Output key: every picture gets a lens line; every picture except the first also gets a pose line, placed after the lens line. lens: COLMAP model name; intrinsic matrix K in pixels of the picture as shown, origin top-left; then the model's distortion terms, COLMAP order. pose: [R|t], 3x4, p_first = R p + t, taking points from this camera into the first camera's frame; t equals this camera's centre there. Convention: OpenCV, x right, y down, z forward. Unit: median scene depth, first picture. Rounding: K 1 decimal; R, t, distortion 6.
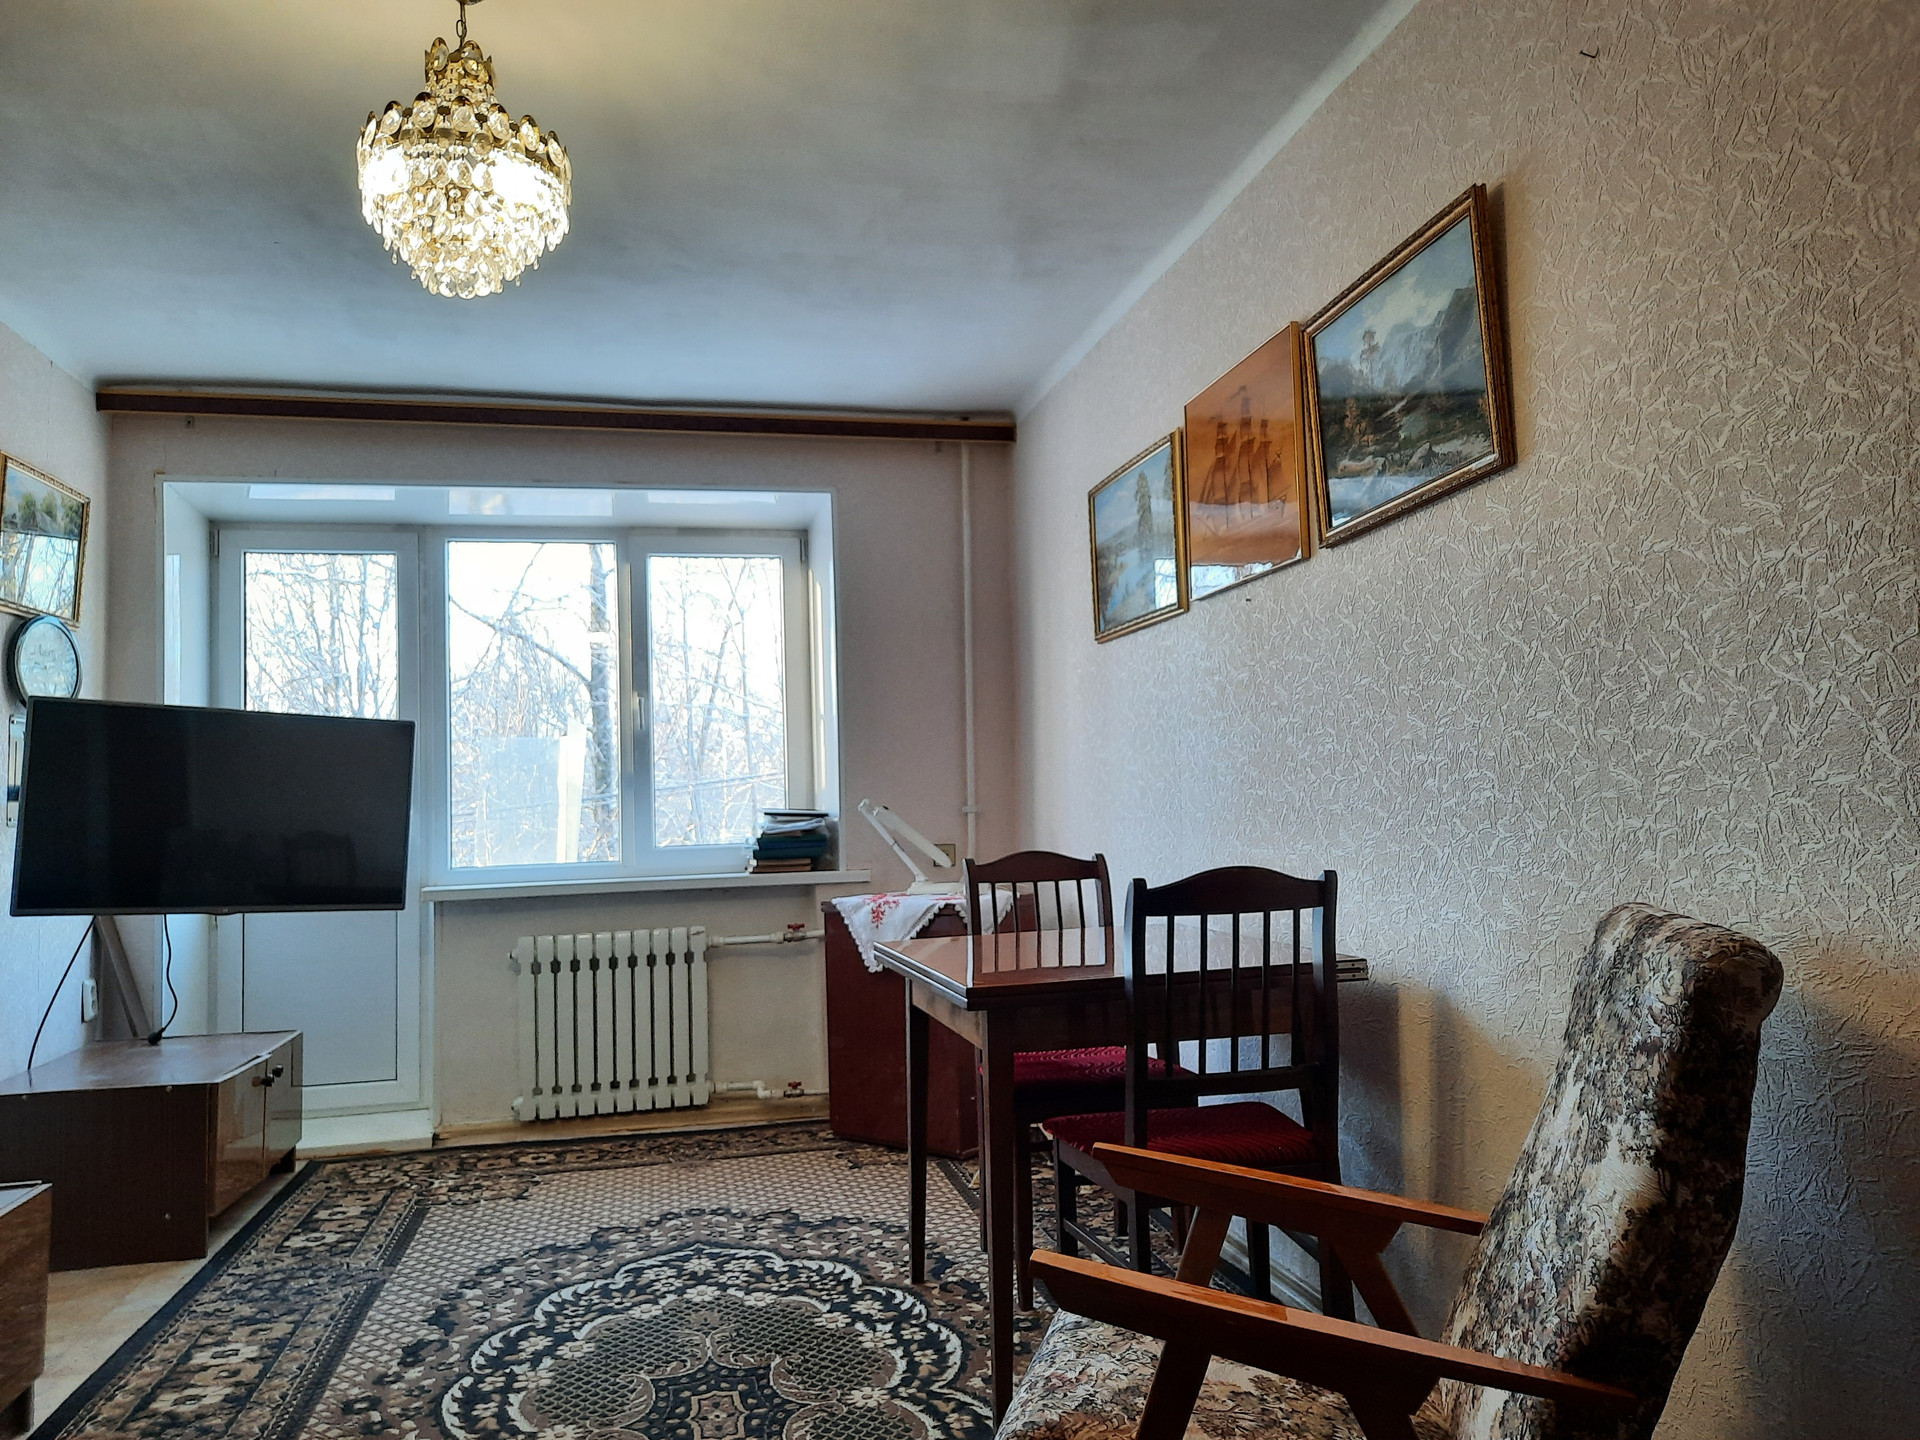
lens RADIAL K [[1422.0, 0, 960.0], [0, 1422.0, 720.0], [0, 0, 1]] dist [0.087324, -0.091908]
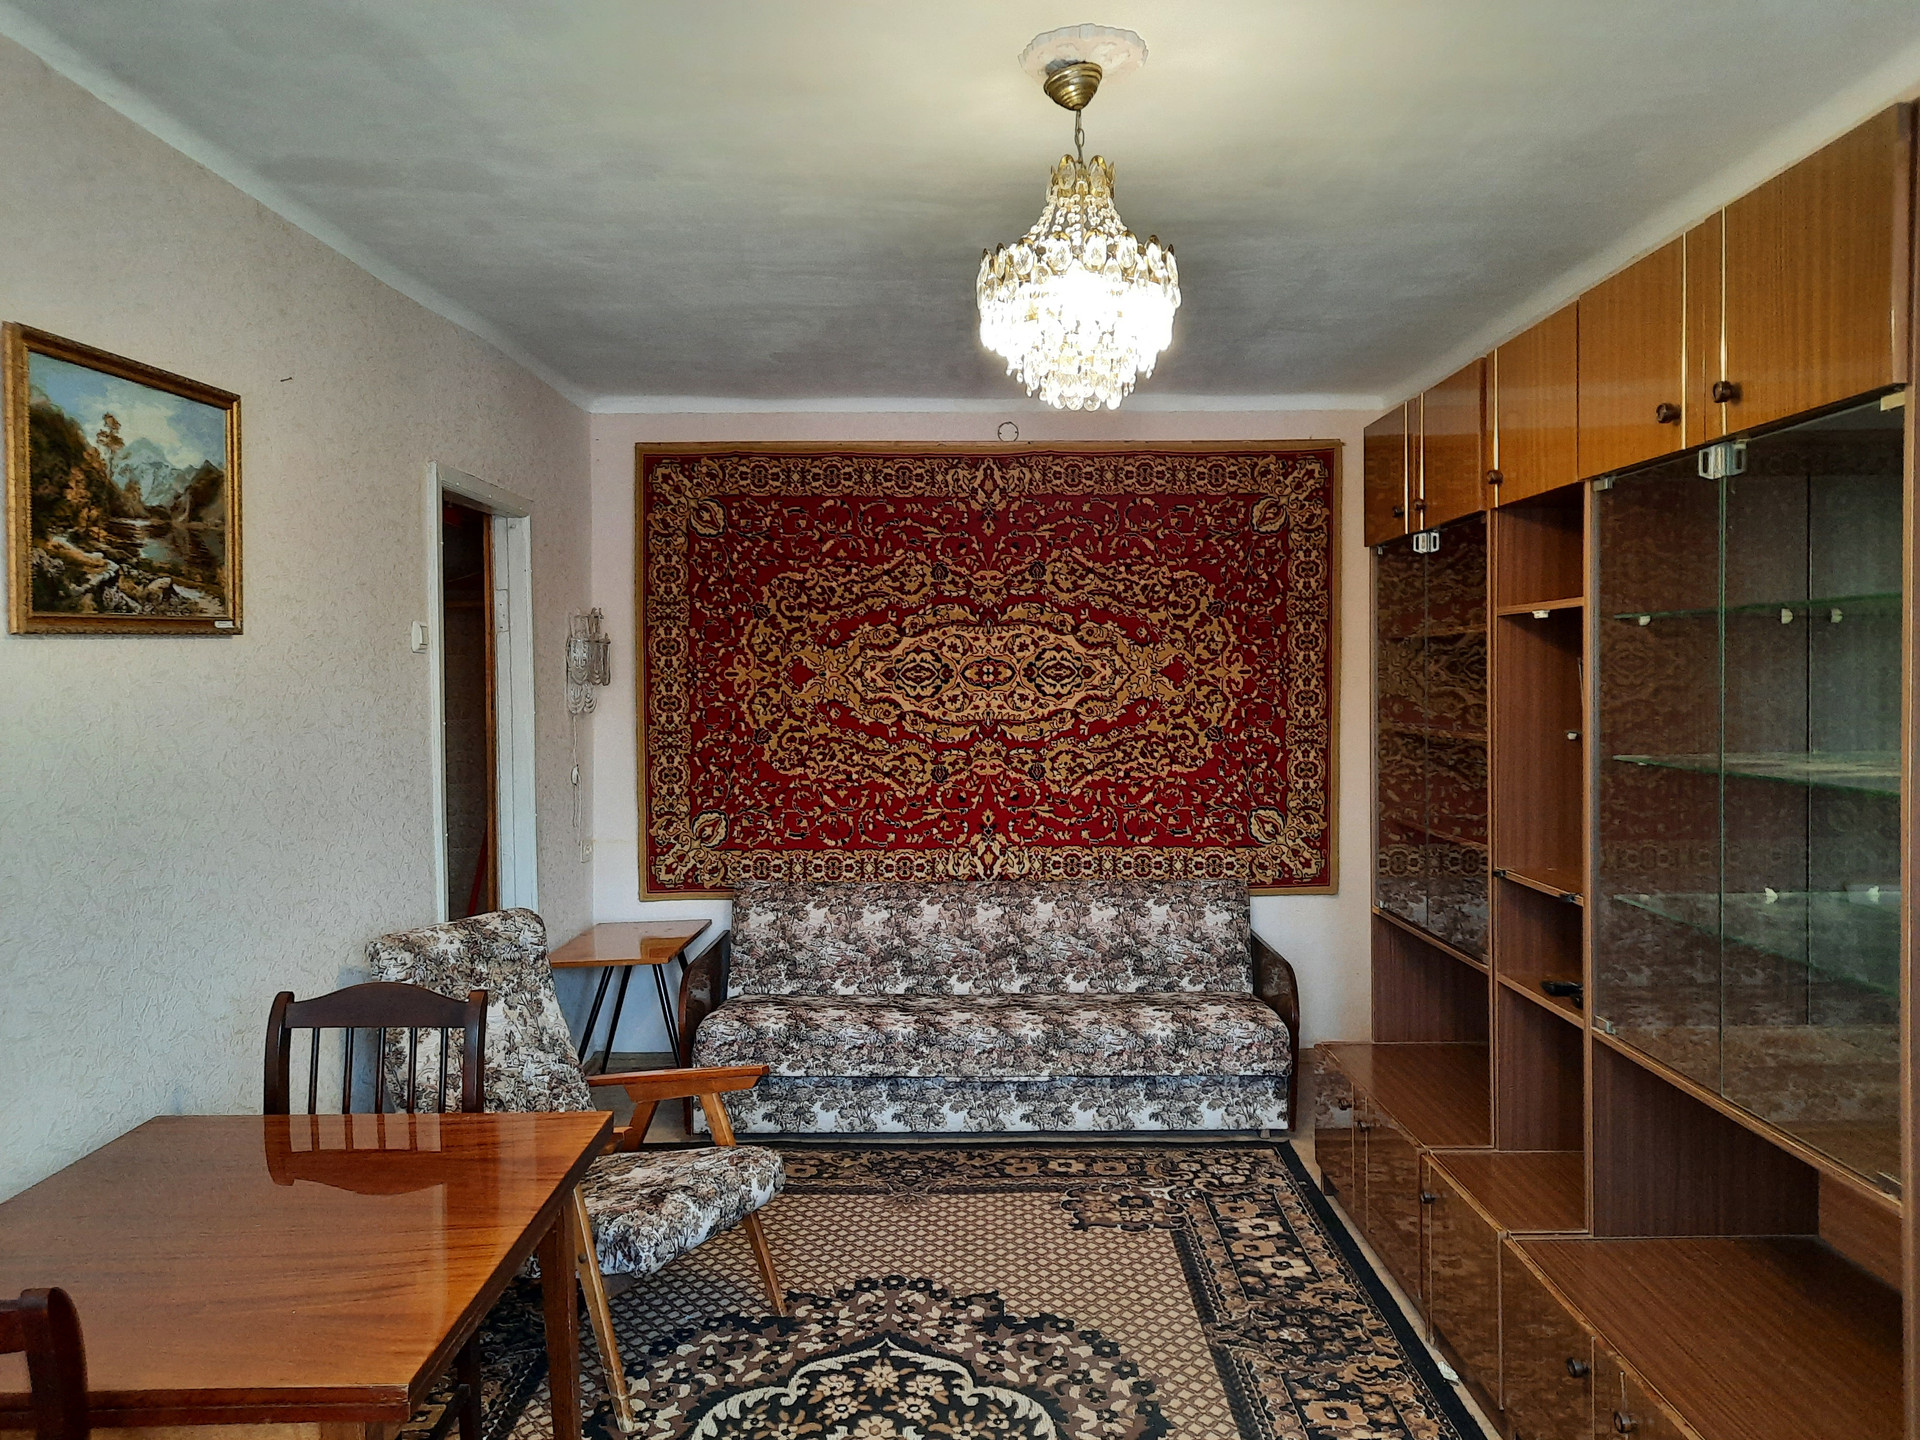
lens RADIAL K [[1422.0, 0, 960.0], [0, 1422.0, 720.0], [0, 0, 1]] dist [0.087324, -0.091908]
pose [[-0.969587, 0.070462, 0.234384, -0.434128], [0.062570, 0.997200, -0.040947, -0.017284], [-0.236613, -0.025037, -0.971281, 1.818509]]
